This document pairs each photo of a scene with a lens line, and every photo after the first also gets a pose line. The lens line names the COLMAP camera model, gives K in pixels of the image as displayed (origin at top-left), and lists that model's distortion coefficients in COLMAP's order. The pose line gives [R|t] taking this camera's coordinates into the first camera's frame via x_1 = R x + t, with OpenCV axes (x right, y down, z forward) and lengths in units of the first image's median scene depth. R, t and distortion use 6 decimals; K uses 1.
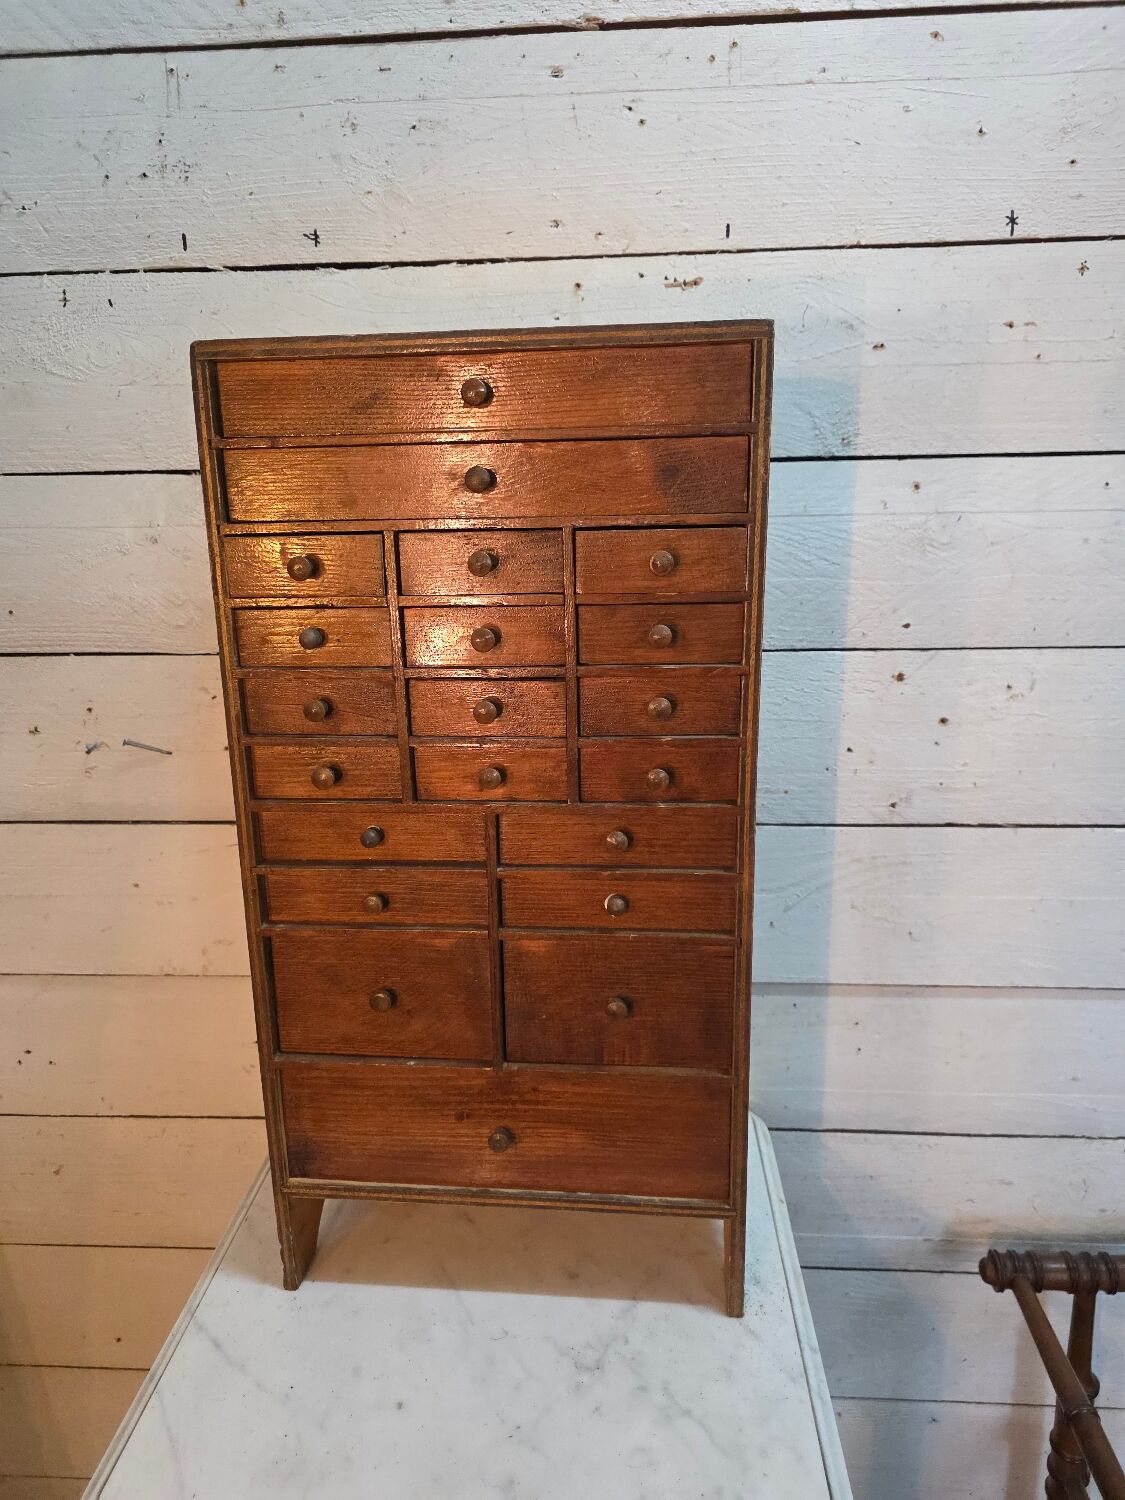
lens RADIAL K [[1031.7, 0, 556.5], [0, 1031.7, 744.1], [0, 0, 1]] dist [0.023787, -0.024913]
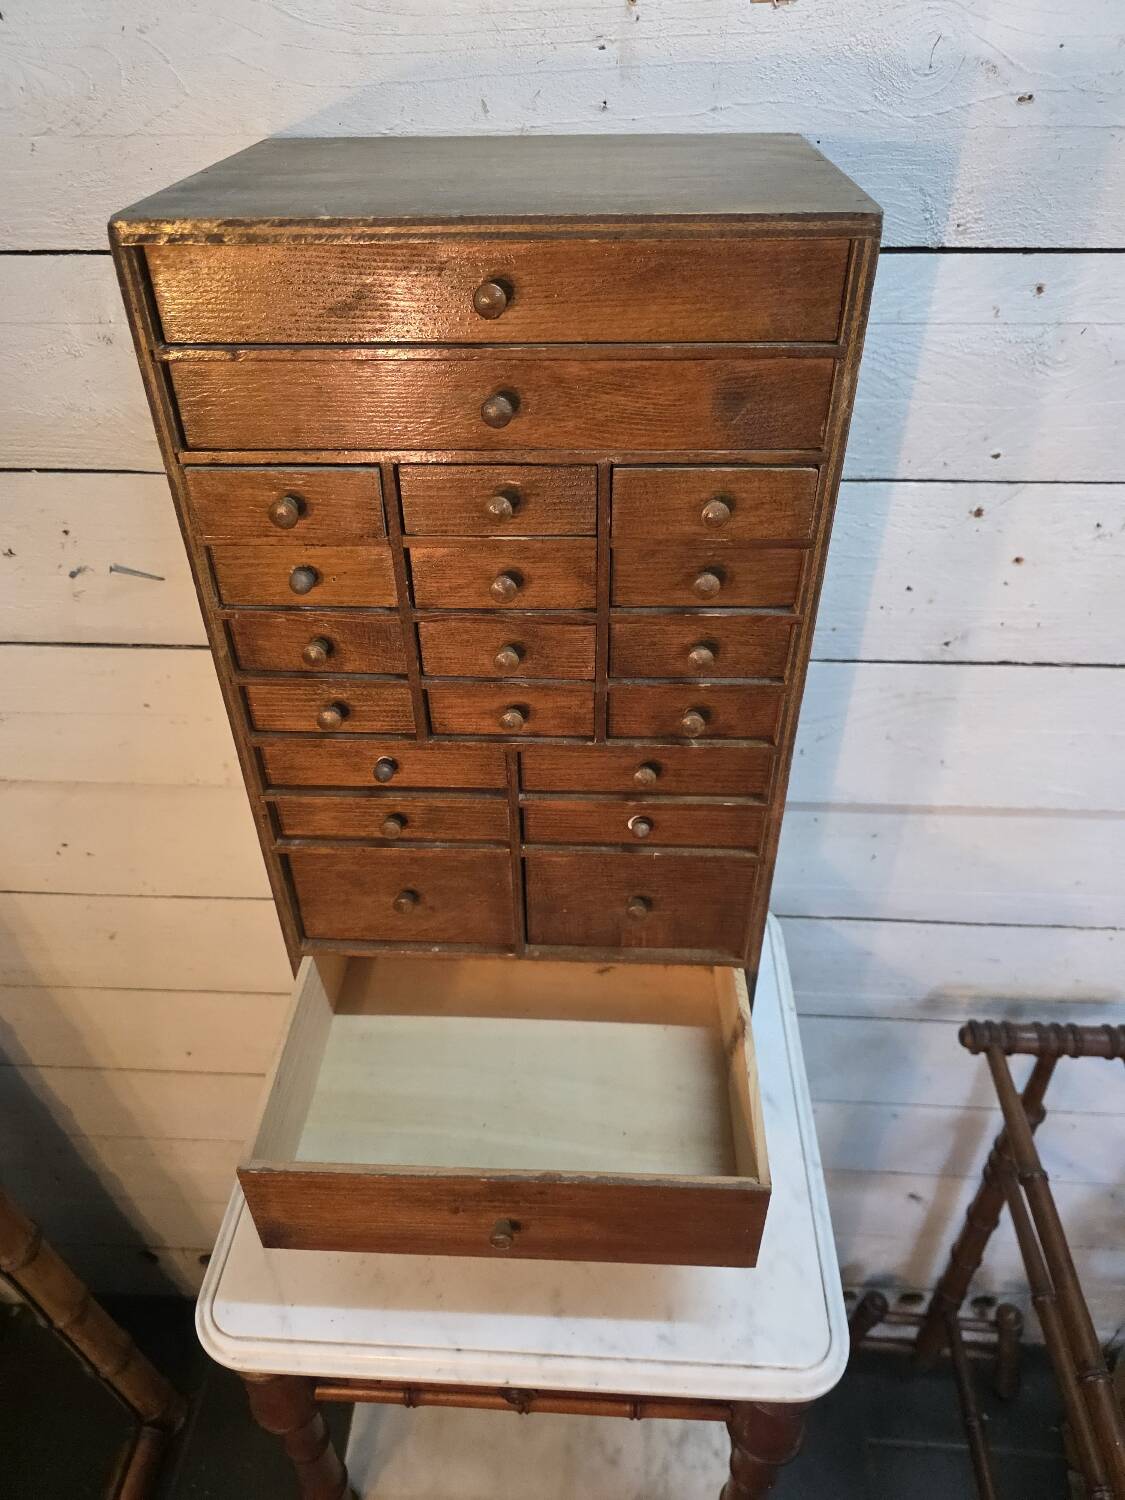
lens RADIAL K [[1031.7, 0, 548.8], [0, 1031.7, 755.0], [0, 0, 1]] dist [0.023787, -0.024913]
pose [[0.999988, -0.001818, 0.004642, -0.041346], [-0.000157, 0.919193, 0.393808, -0.234136], [-0.004983, -0.393804, 0.919181, 0.111310]]
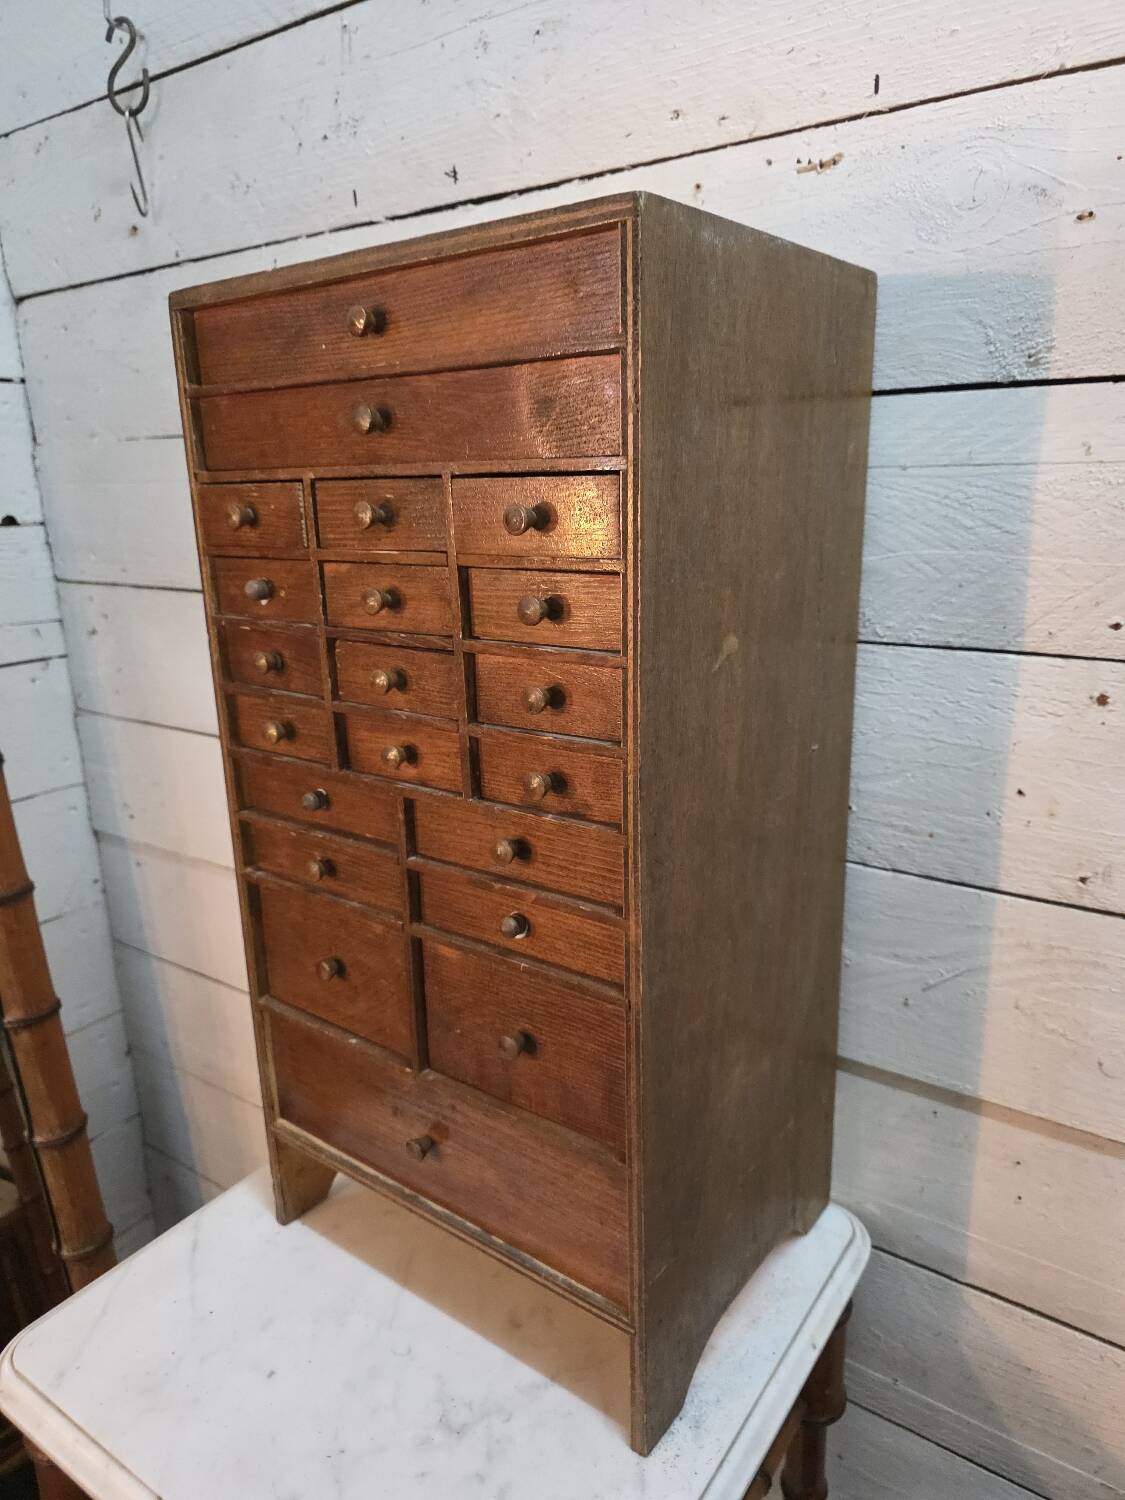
lens RADIAL K [[1031.7, 0, 553.6], [0, 1031.7, 742.5], [0, 0, 1]] dist [0.023787, -0.024913]
pose [[0.852584, 0.130703, -0.505981, 0.392461], [-0.115374, 0.991405, 0.061689, -0.038789], [0.509695, 0.005781, 0.860336, 0.224909]]
